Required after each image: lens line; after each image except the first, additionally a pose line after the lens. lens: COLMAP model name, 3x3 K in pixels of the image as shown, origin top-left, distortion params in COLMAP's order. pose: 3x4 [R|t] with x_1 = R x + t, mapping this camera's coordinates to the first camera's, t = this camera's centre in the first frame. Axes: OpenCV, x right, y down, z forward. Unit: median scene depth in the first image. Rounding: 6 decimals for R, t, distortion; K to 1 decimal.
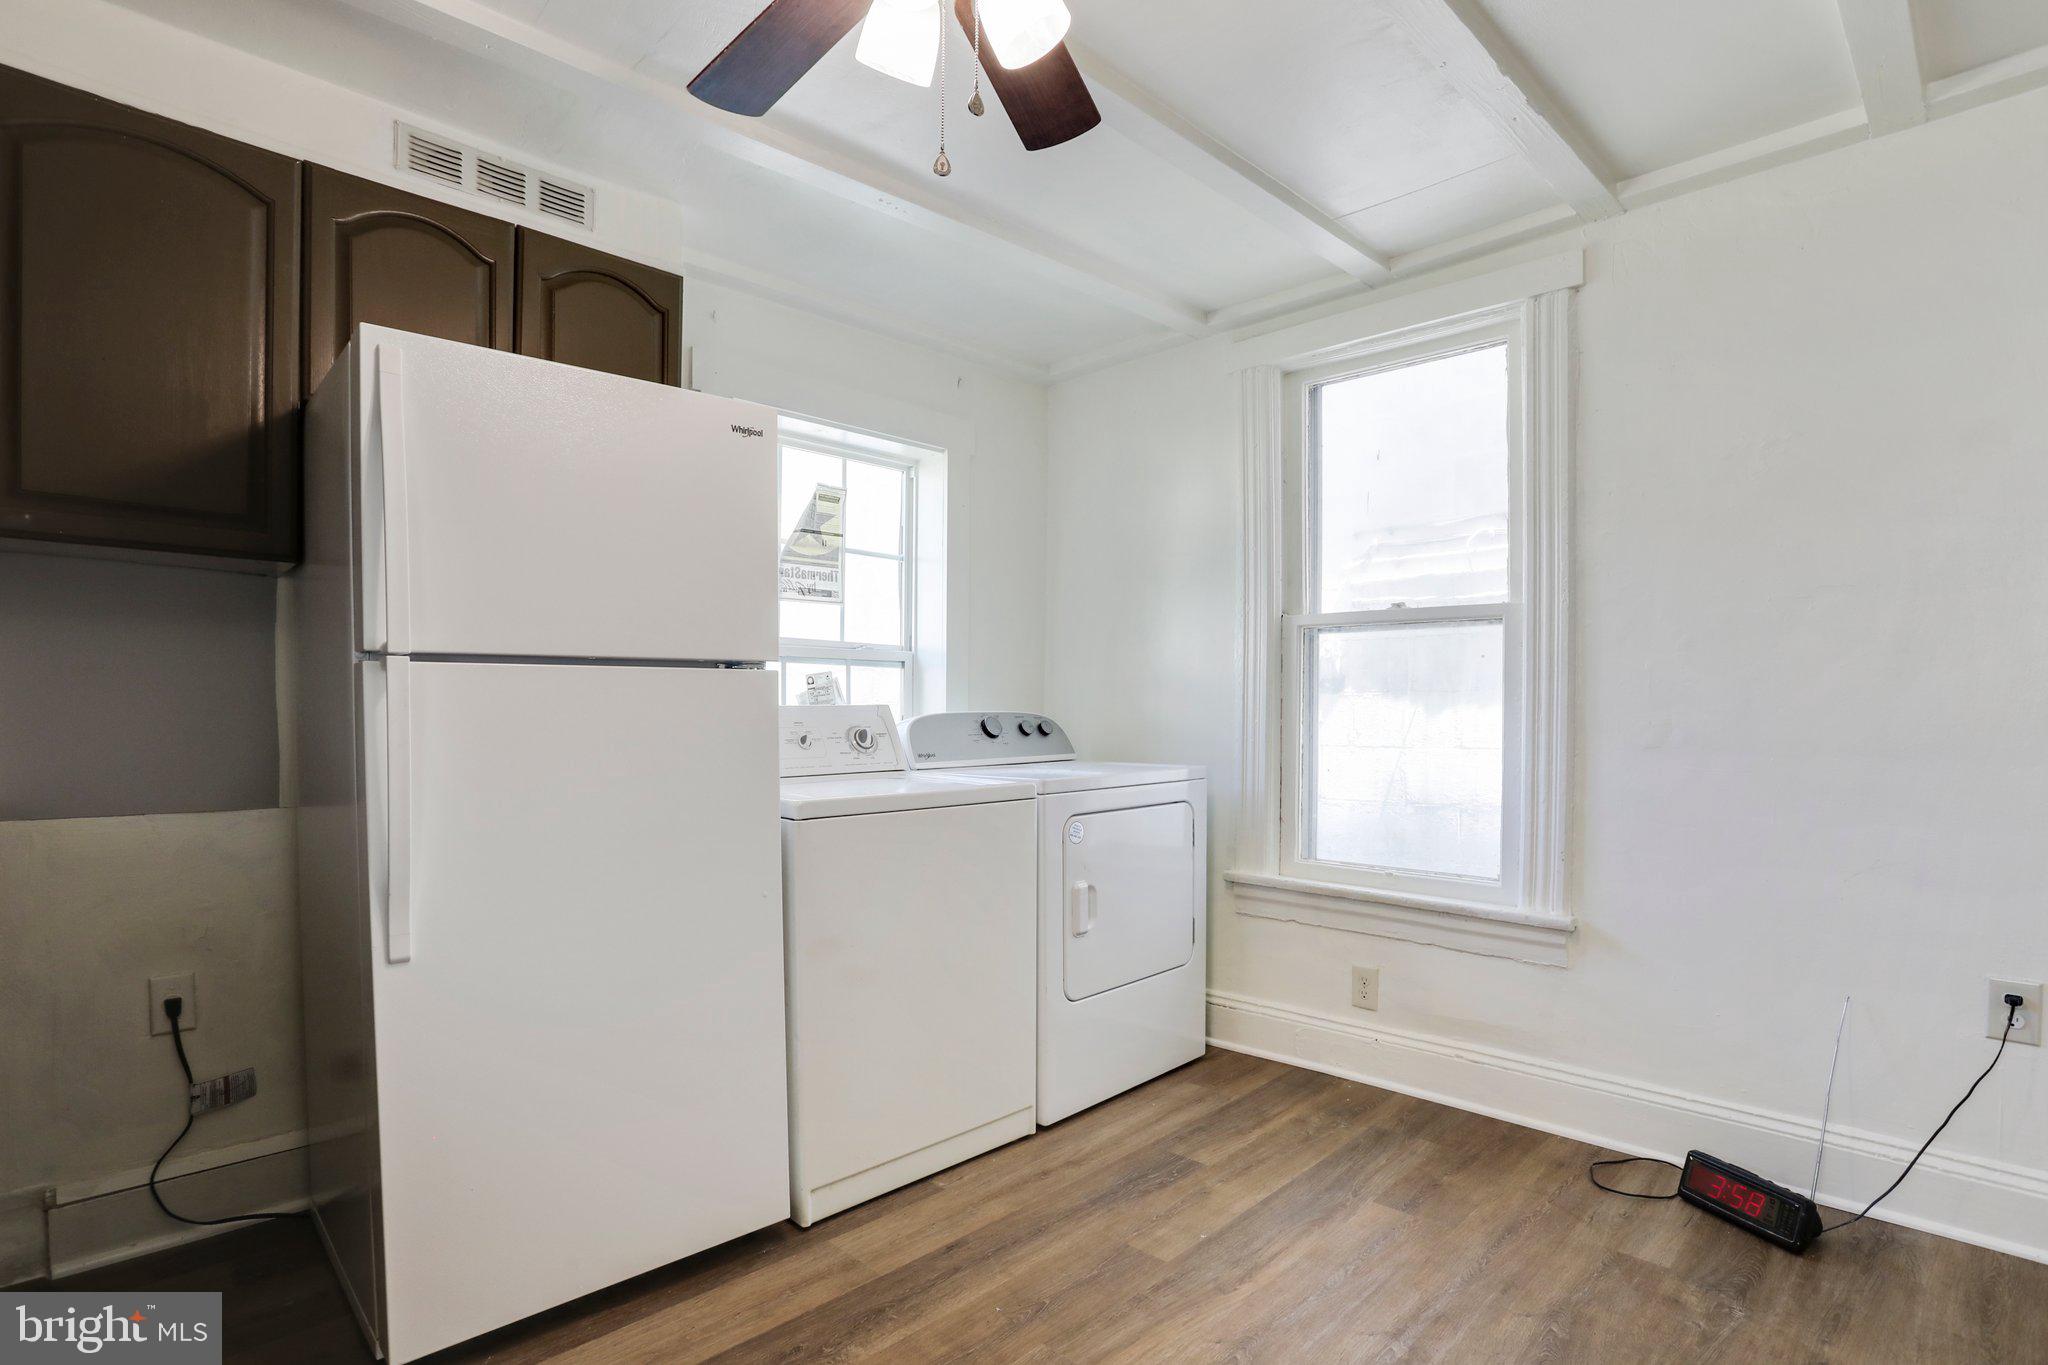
lens RADIAL K [[1039.6, 0, 1019.7], [0, 1039.6, 732.5], [0, 0, 1]] dist [-0.052059, 0.000247]
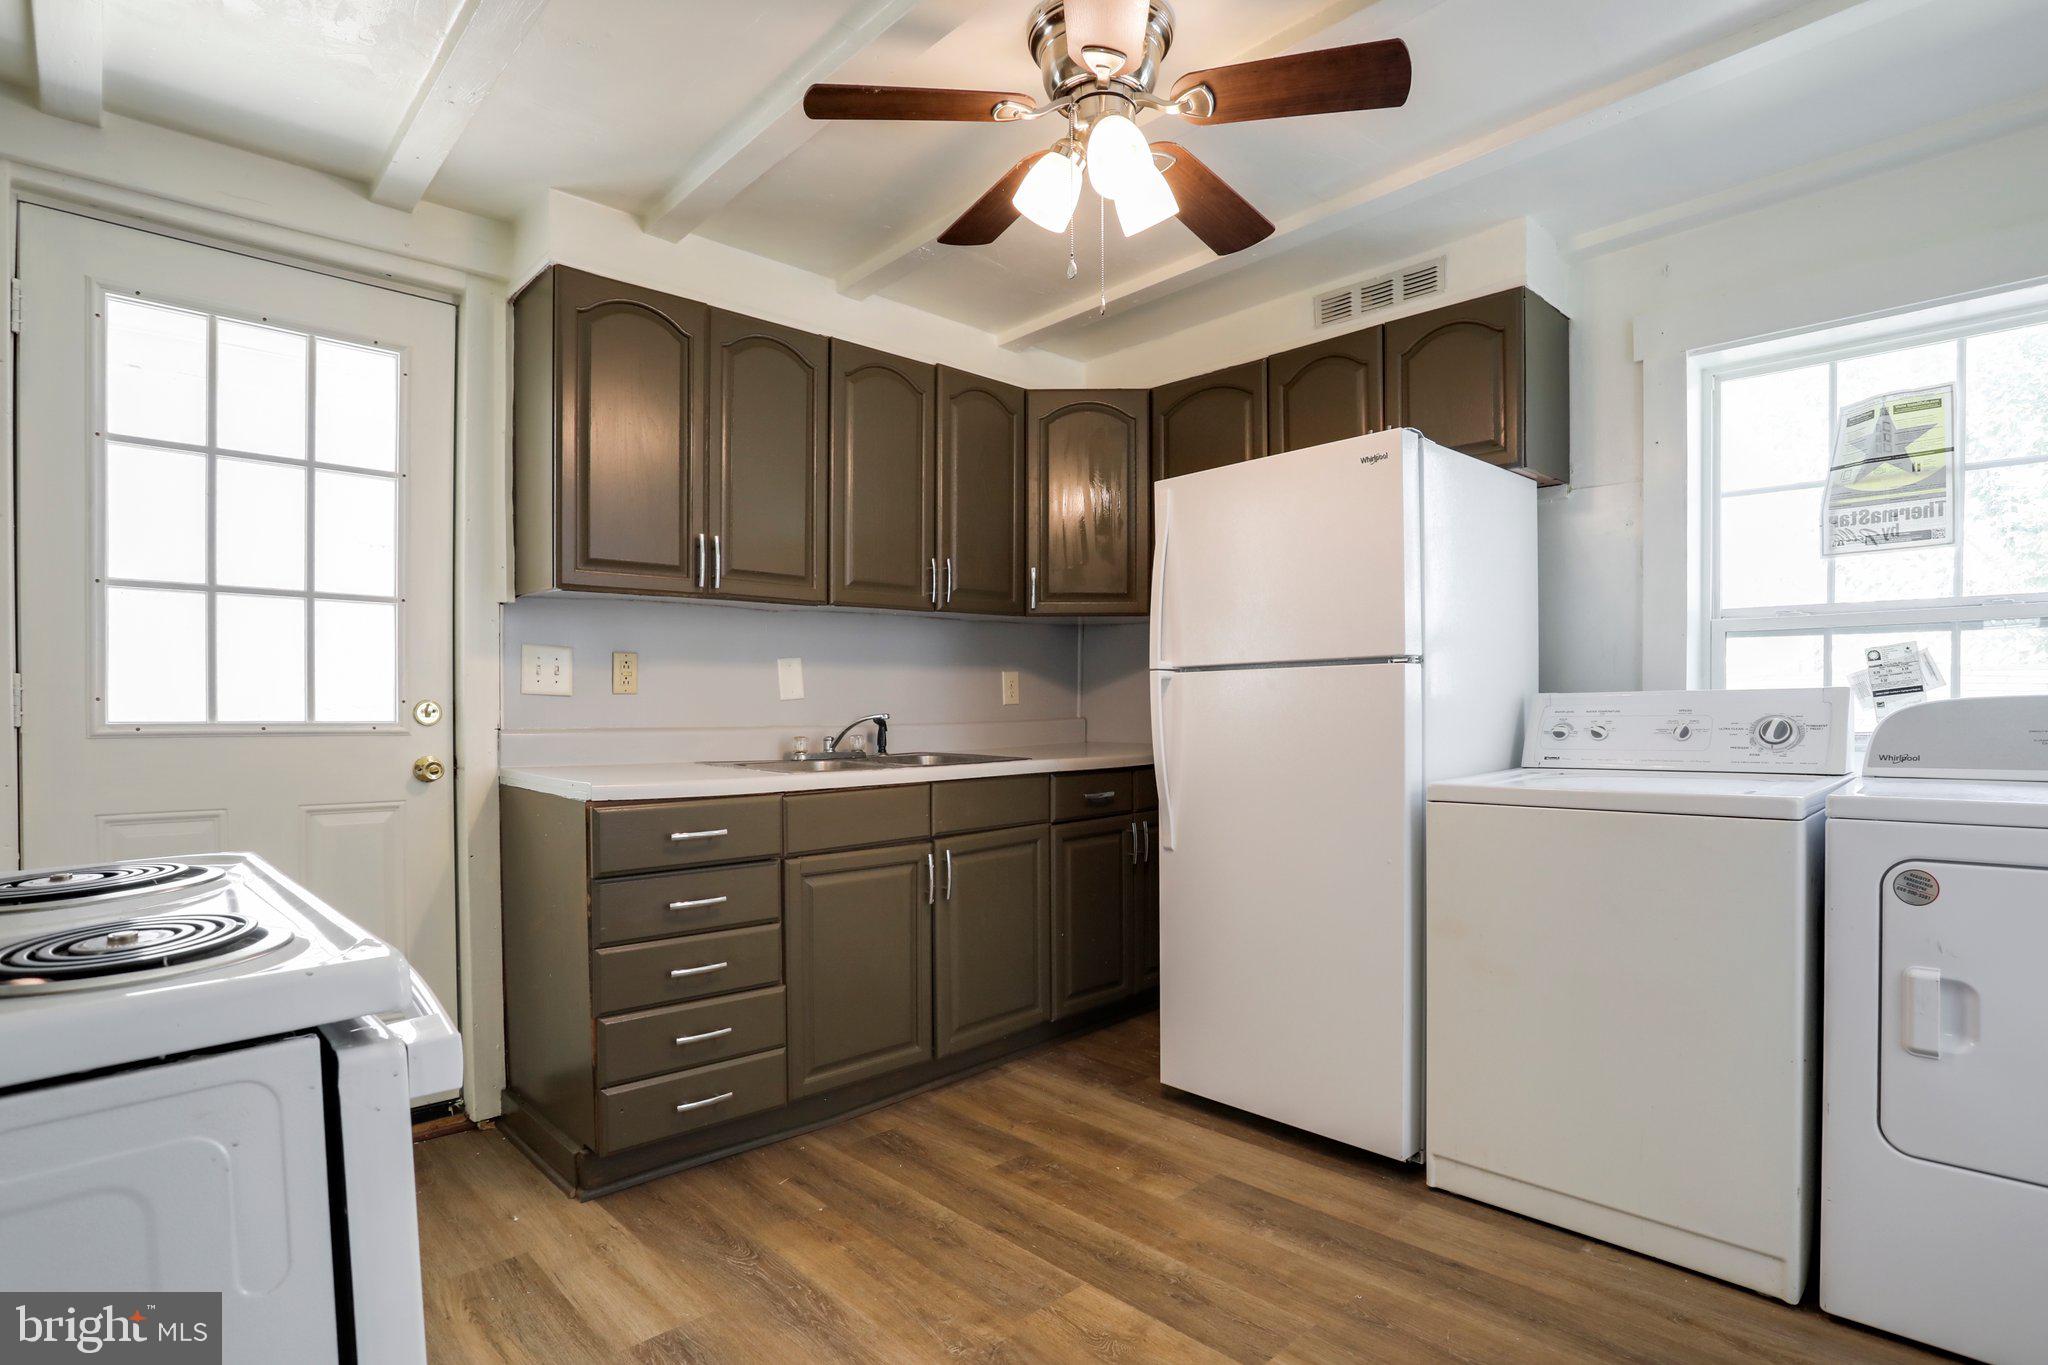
lens RADIAL K [[1034.6, 0, 1027.9], [0, 1034.6, 710.5], [0, 0, 1]] dist [-0.049813, 0.020057]
pose [[-0.030829, 0.006368, -0.999504, 0.561942], [-0.013257, 0.999889, 0.006780, -0.006544], [0.999437, 0.013460, -0.030741, 0.402250]]
